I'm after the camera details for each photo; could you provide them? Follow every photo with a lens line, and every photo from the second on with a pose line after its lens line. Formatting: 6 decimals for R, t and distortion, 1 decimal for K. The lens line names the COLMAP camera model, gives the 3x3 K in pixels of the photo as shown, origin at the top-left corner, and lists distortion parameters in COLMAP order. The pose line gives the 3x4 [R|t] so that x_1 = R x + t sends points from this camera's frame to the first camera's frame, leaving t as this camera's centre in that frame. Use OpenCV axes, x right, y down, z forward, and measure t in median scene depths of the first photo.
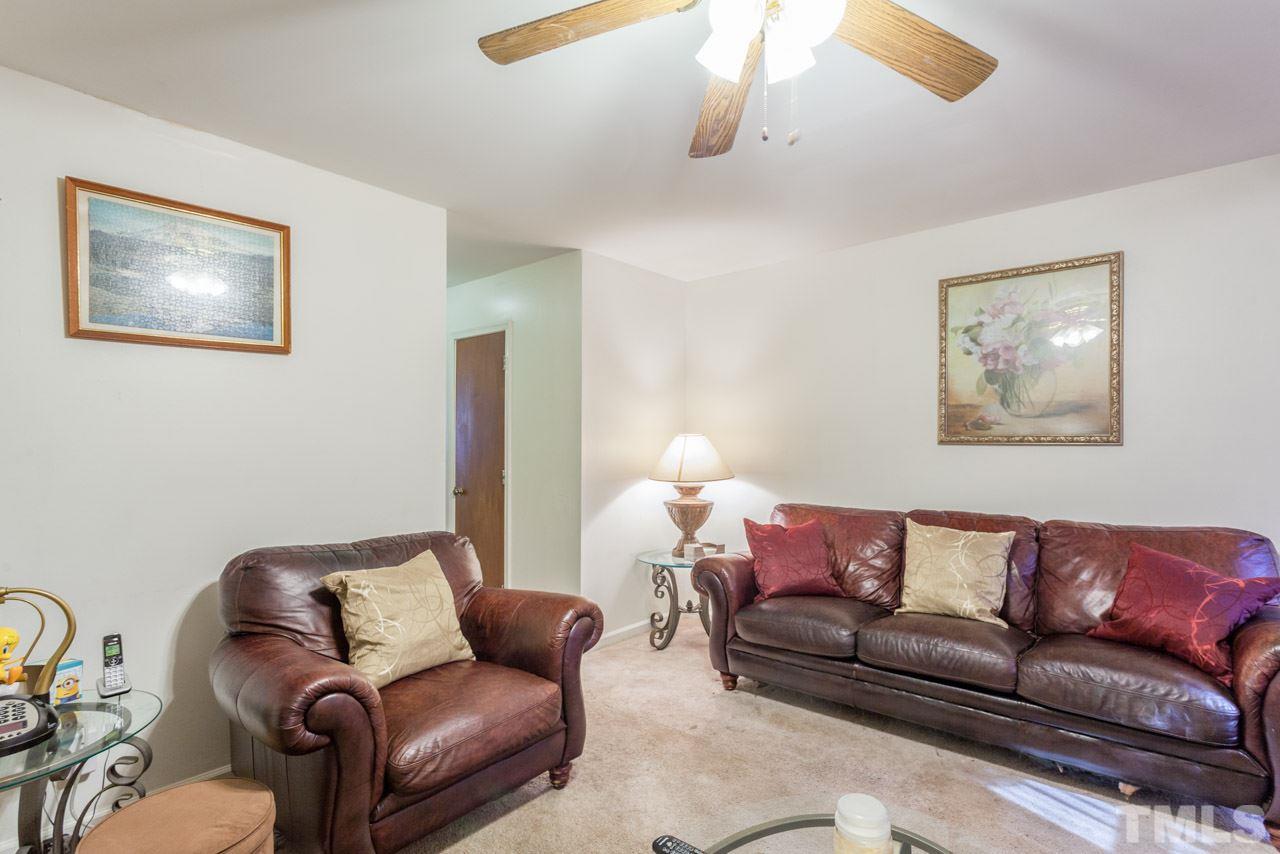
lens RADIAL K [[634.4, 0, 639.4], [0, 634.4, 437.5], [0, 0, 1]] dist [0.010736, 0.001508]
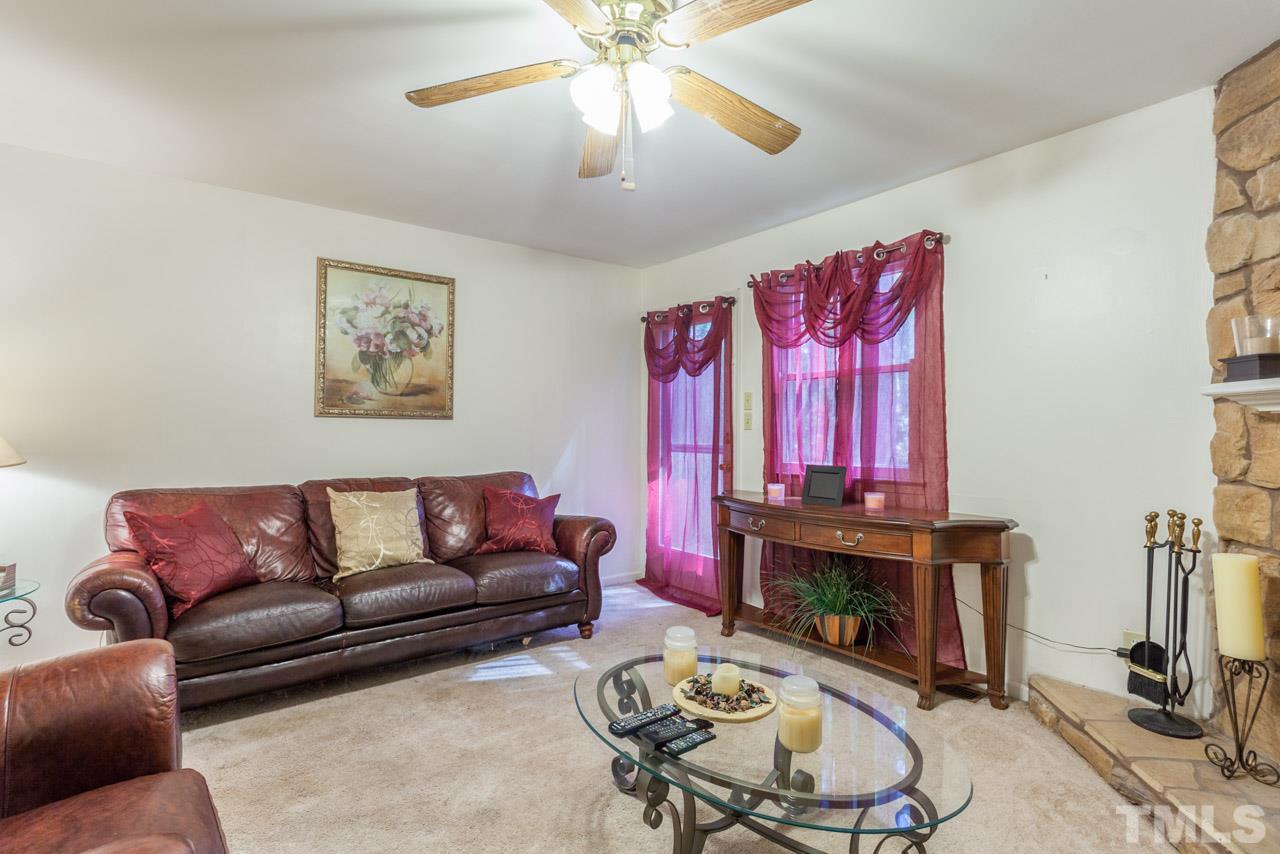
lens RADIAL K [[634.4, 0, 638.2], [0, 634.4, 427.5], [0, 0, 1]] dist [0.010736, 0.001508]
pose [[0.203432, 0.004549, 0.979079, -0.460259], [-0.017096, 0.999853, -0.001093, 0.022492], [-0.978940, -0.016516, 0.203480, 0.294252]]
